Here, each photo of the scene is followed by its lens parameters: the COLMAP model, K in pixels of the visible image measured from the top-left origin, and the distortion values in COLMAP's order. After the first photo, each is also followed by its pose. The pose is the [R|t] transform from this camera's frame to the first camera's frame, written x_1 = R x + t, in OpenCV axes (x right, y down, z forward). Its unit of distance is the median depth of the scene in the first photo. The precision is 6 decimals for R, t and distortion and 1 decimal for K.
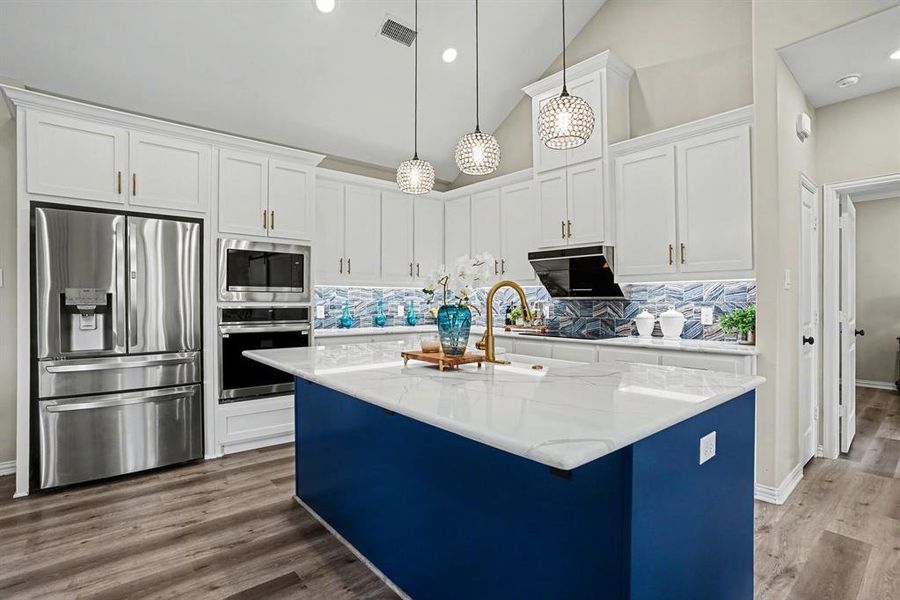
lens RADIAL K [[442.3, 0, 442.1], [0, 442.3, 298.7], [0, 0, 1]] dist [-0.042771, 0.011062]
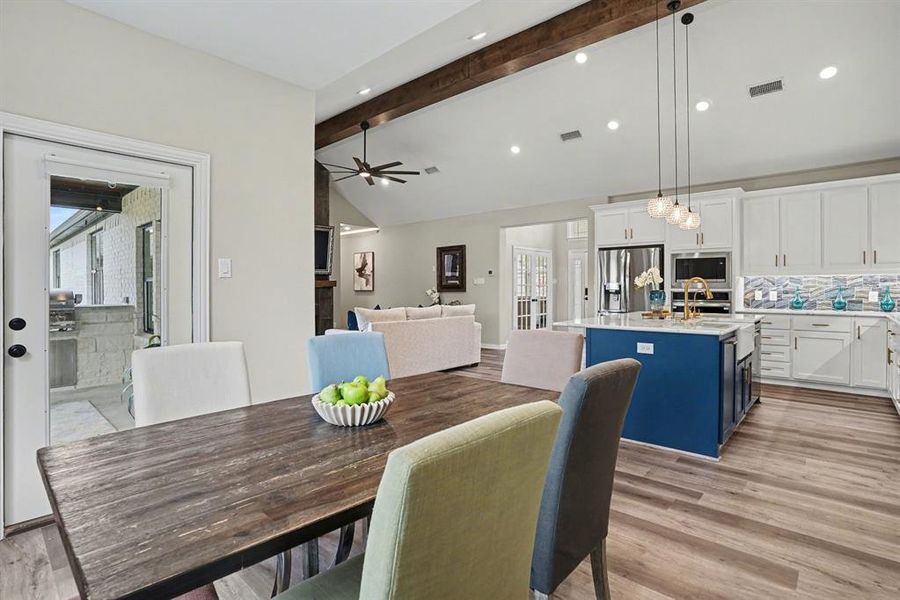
lens RADIAL K [[442.3, 0, 448.7], [0, 442.3, 275.4], [0, 0, 1]] dist [-0.042771, 0.011062]
pose [[0.166143, -0.027080, -0.985730, 1.039619], [0.010895, 0.999612, -0.025625, -0.009794], [0.986042, -0.006482, 0.166373, -0.202219]]
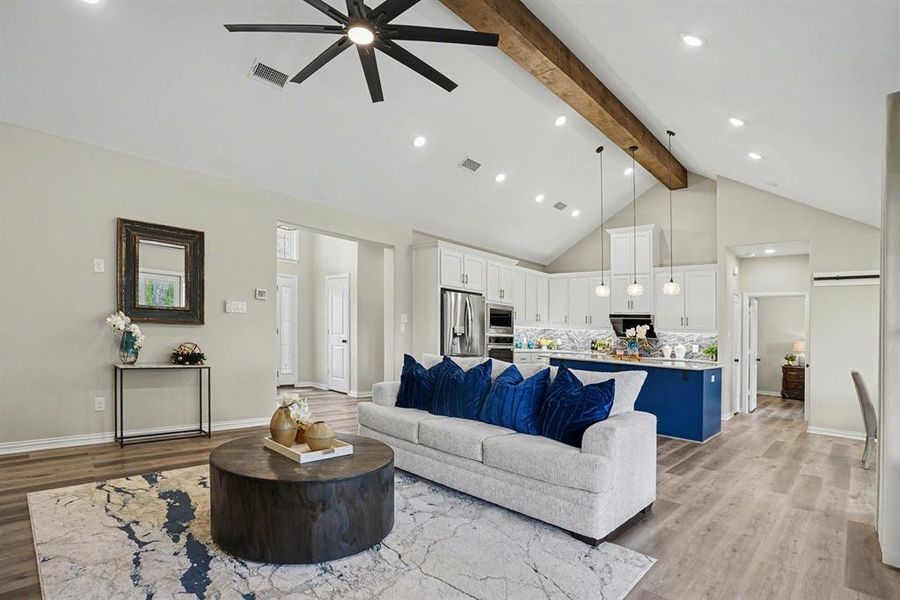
lens RADIAL K [[442.3, 0, 450.3], [0, 442.3, 307.2], [0, 0, 1]] dist [-0.042771, 0.011062]
pose [[0.990875, 0.051843, 0.124417, -0.873800], [-0.045710, 0.997618, -0.051656, 0.000316], [-0.126799, 0.045498, 0.990884, -1.010764]]
